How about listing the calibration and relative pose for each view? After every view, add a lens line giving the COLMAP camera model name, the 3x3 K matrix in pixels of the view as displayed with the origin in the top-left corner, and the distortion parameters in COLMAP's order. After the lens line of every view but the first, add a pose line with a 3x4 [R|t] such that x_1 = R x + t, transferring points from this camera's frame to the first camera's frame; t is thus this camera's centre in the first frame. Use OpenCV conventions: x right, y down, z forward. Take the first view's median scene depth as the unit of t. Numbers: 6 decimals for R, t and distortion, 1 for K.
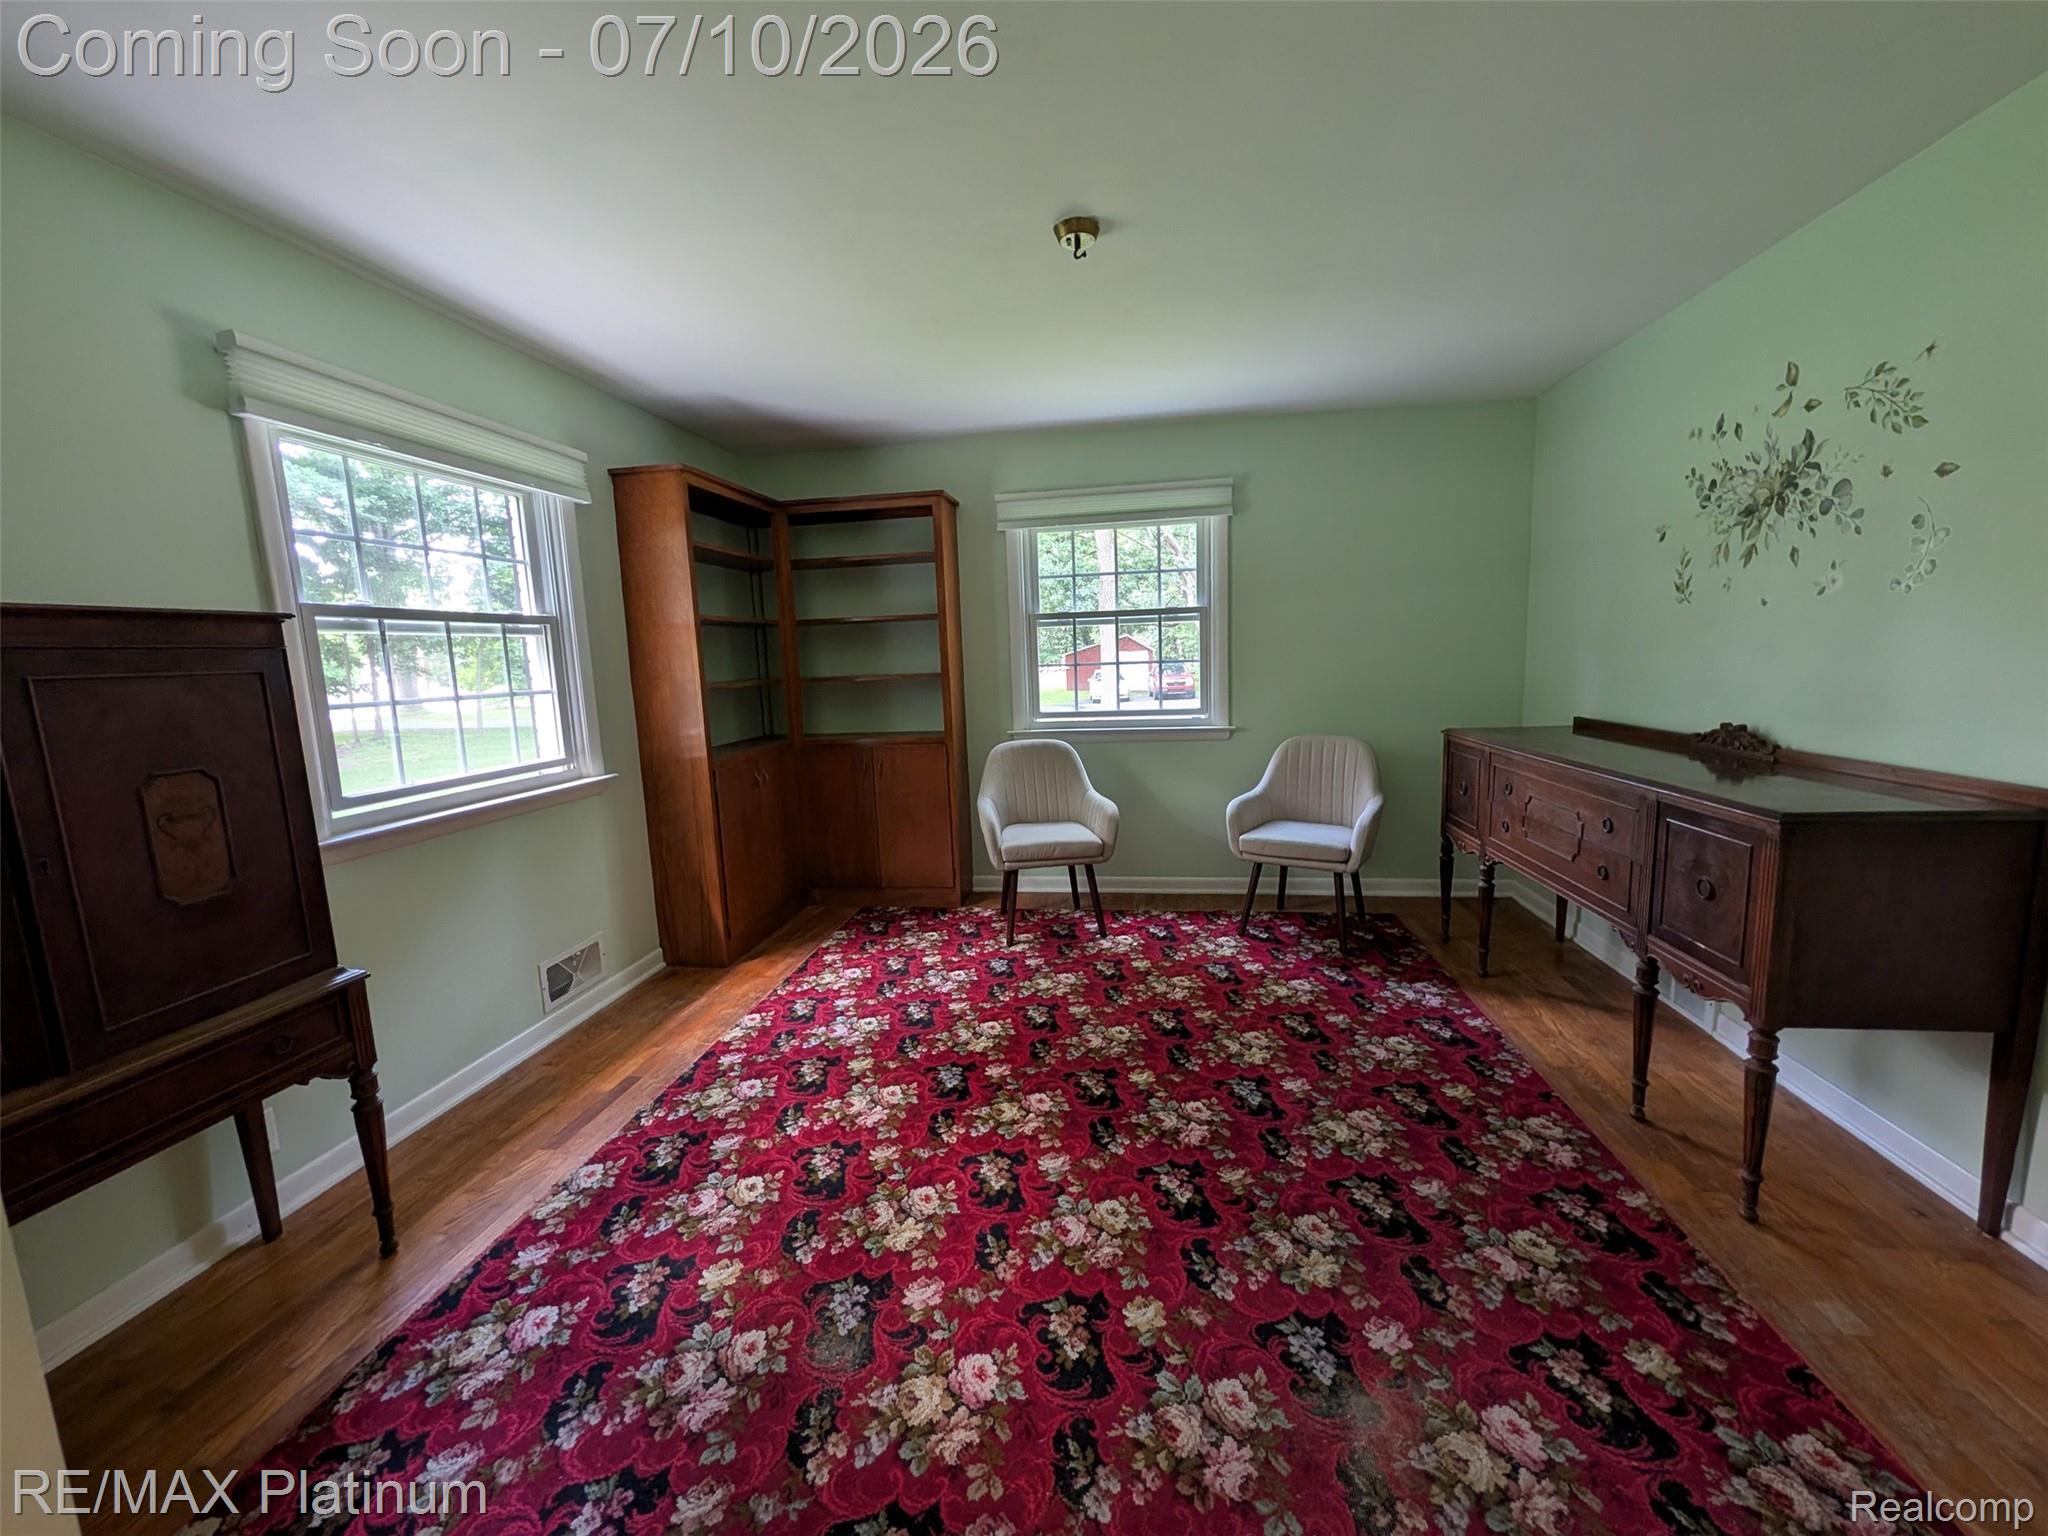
lens RADIAL K [[798.8, 0, 1026.4], [0, 798.8, 767.5], [0, 0, 1]] dist [0.000819, 0.000311]
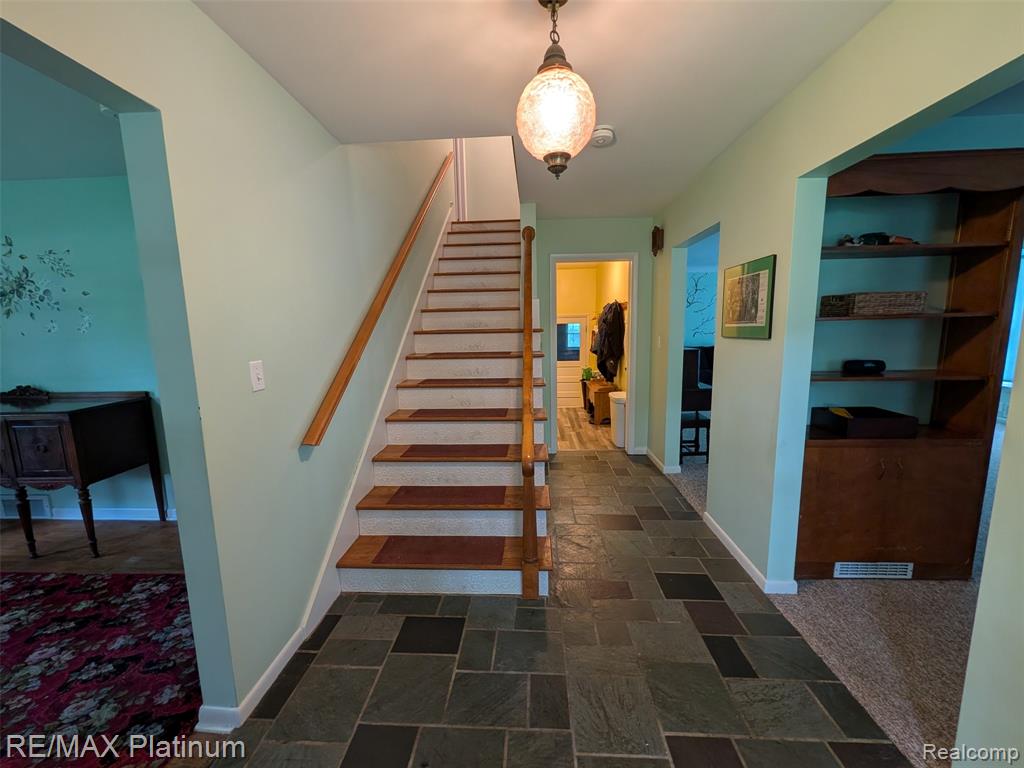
lens RADIAL K [[399.4, 0, 514.5], [0, 399.4, 382.0], [0, 0, 1]] dist [0.000819, 0.000311]
pose [[-0.101246, -0.101831, 0.989636, -0.508543], [0.162480, 0.979699, 0.117431, 0.037417], [-0.981504, 0.172685, -0.082645, -0.380386]]
